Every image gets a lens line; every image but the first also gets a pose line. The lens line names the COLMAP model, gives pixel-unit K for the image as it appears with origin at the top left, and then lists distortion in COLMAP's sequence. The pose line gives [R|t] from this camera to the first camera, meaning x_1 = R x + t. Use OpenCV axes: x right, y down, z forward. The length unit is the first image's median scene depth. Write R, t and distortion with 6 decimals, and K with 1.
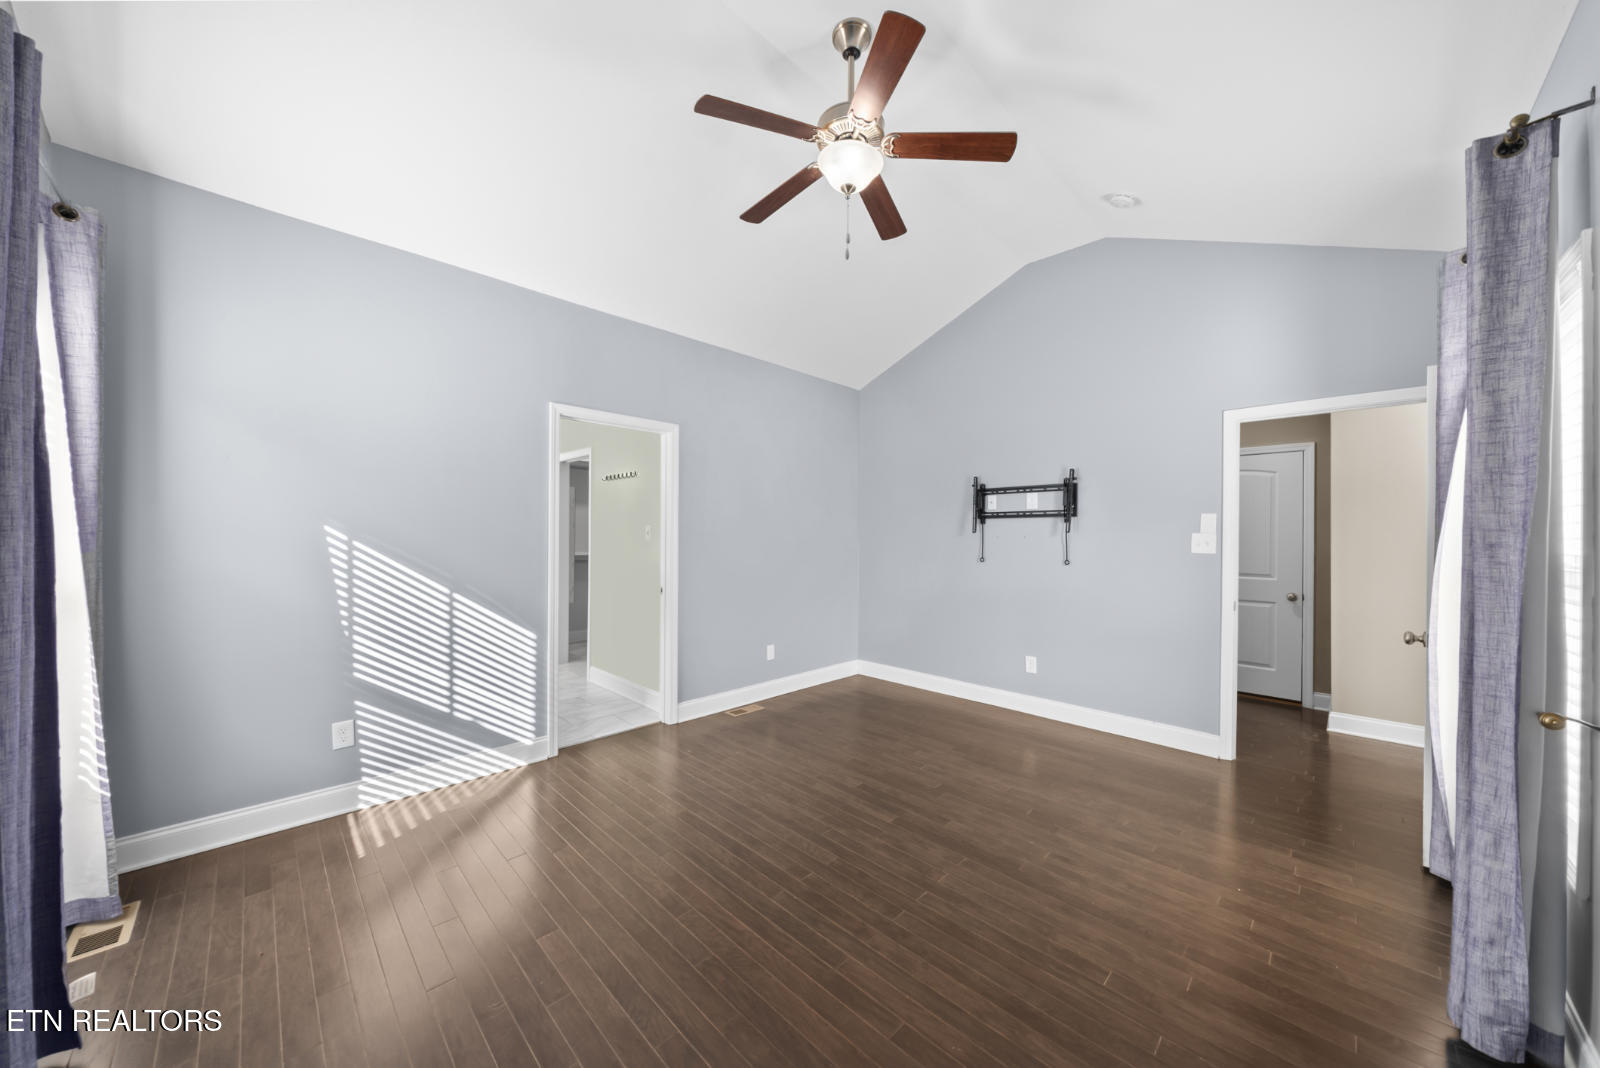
lens RADIAL K [[550.6, 0, 794.1], [0, 550.6, 536.8], [0, 0, 1]] dist [-0.005476, 0.000214]
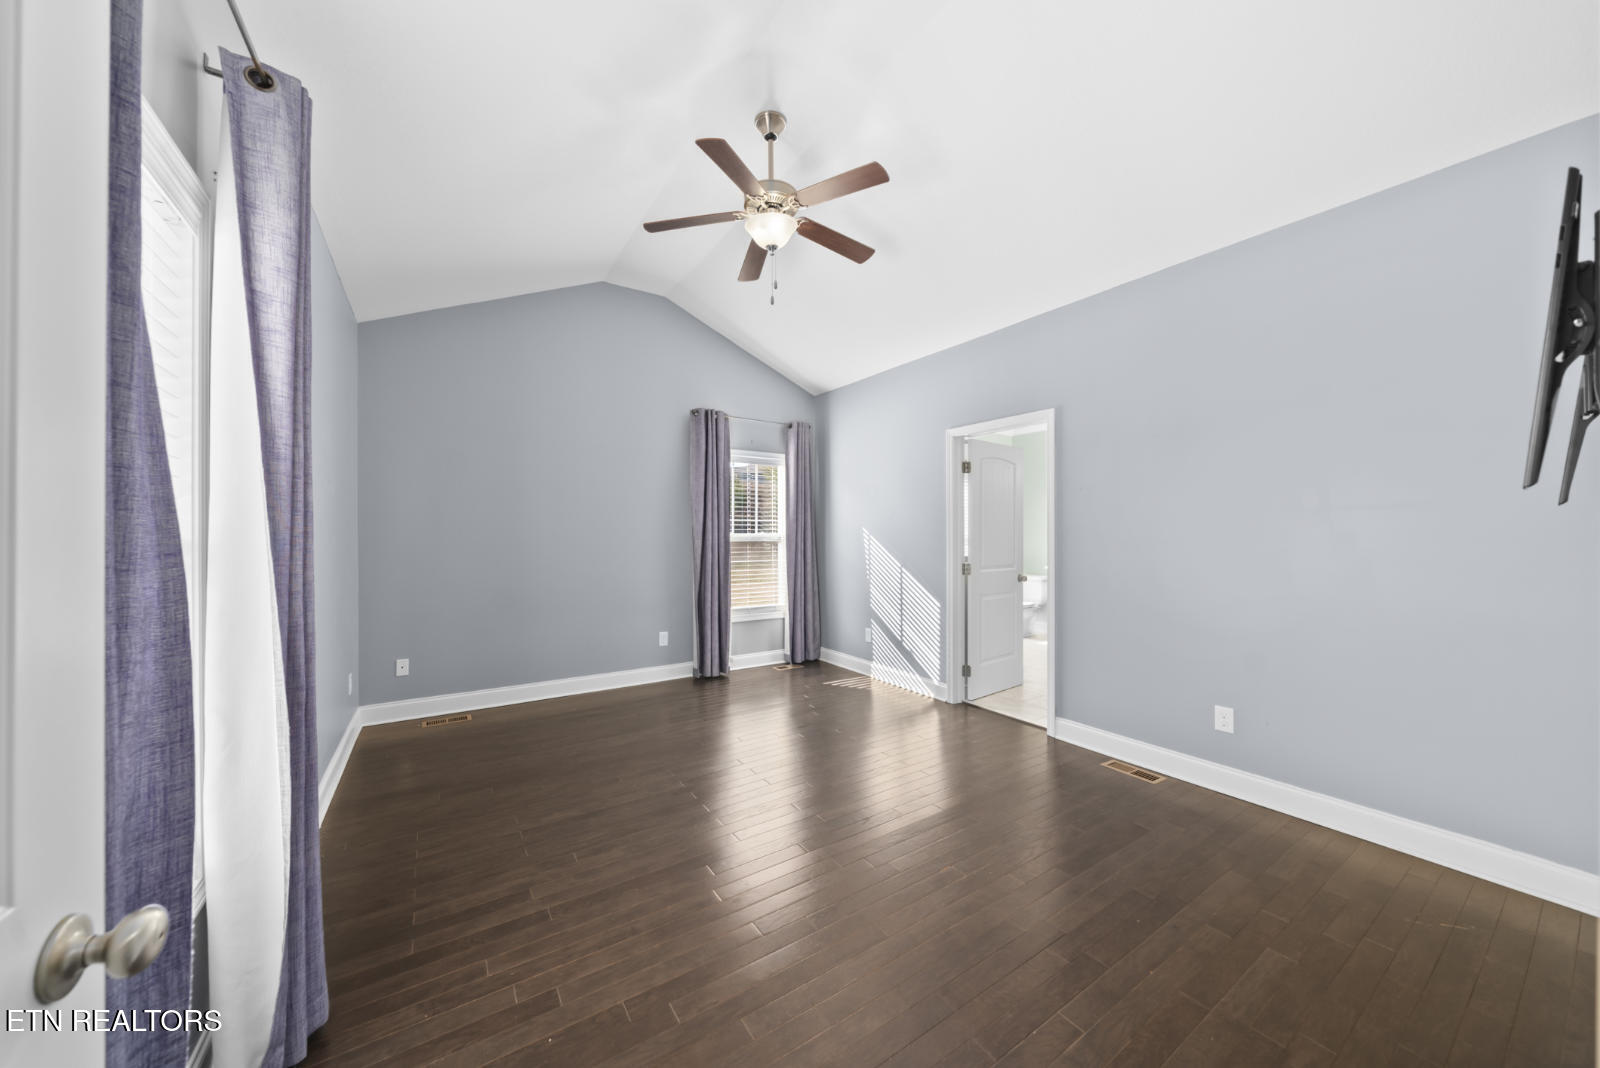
lens RADIAL K [[550.6, 0, 796.7], [0, 550.6, 530.0], [0, 0, 1]] dist [-0.005476, 0.000214]
pose [[-0.200867, -0.012085, -0.979544, 0.907844], [-0.003959, 0.999926, -0.011525, 0.011375], [0.979611, 0.001563, -0.200900, 0.913836]]
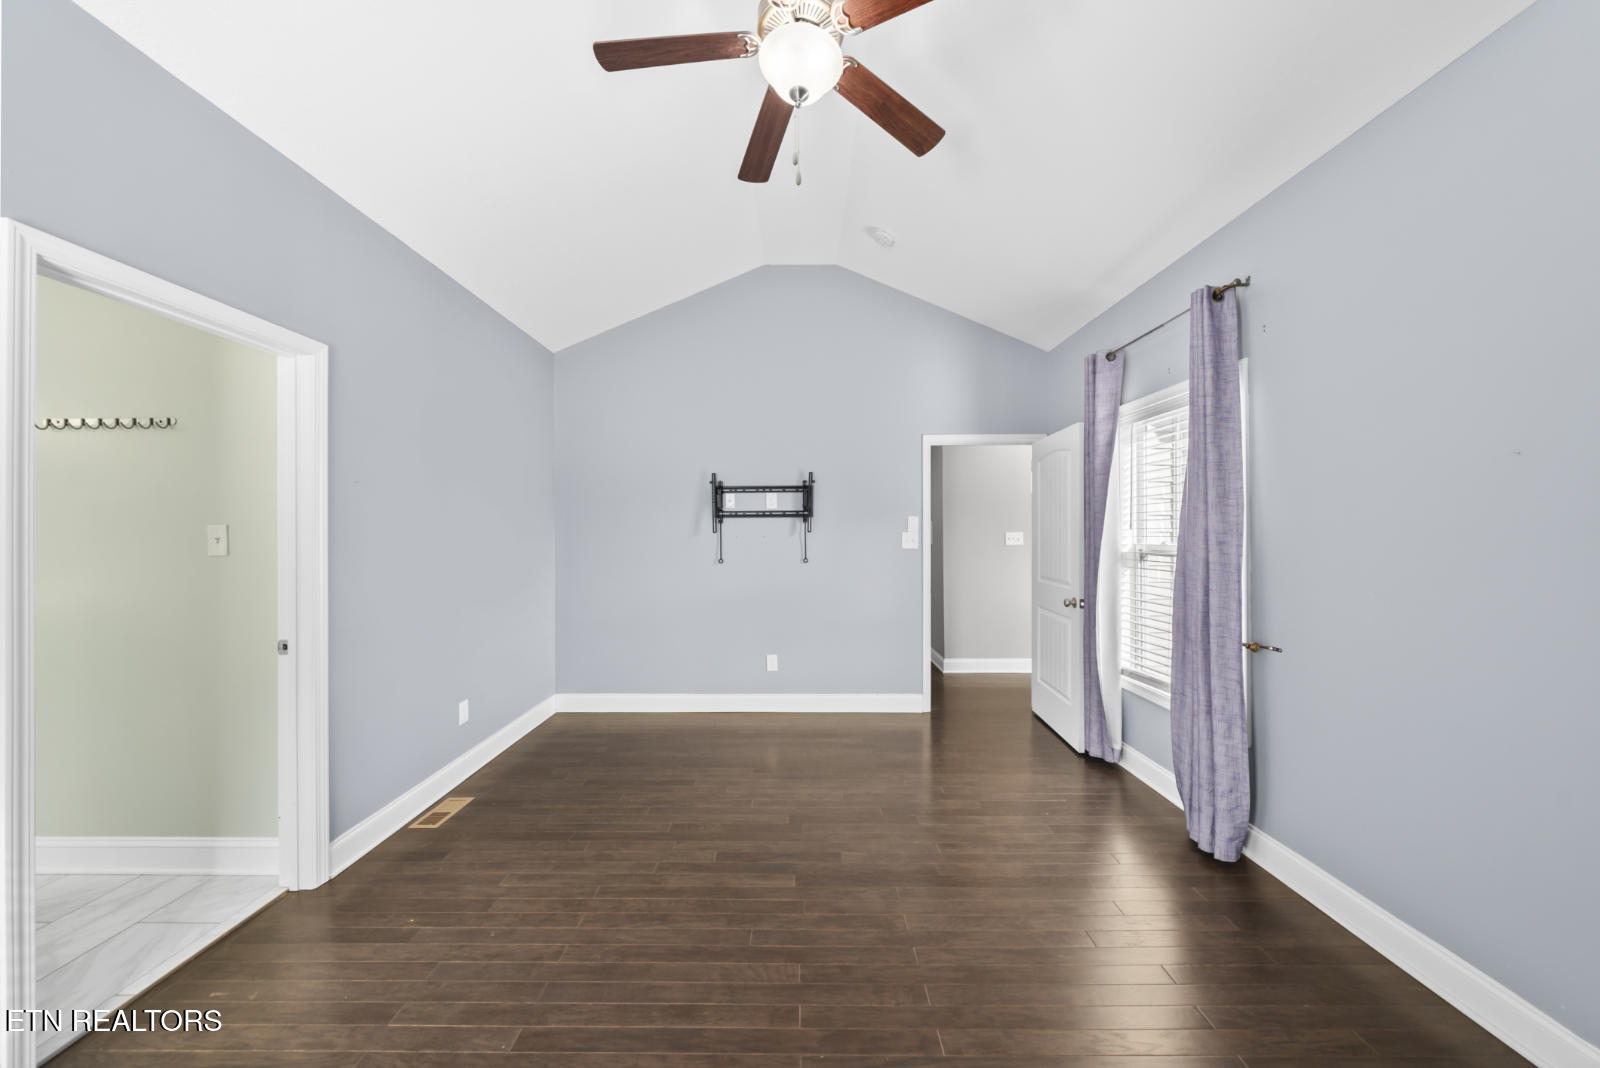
lens RADIAL K [[550.6, 0, 798.2], [0, 550.6, 531.5], [0, 0, 1]] dist [-0.005476, 0.000214]
pose [[0.706646, -0.007860, 0.707524, -0.317390], [0.009284, 0.999955, 0.001837, -0.013418], [-0.707506, 0.005271, 0.706687, 0.320228]]
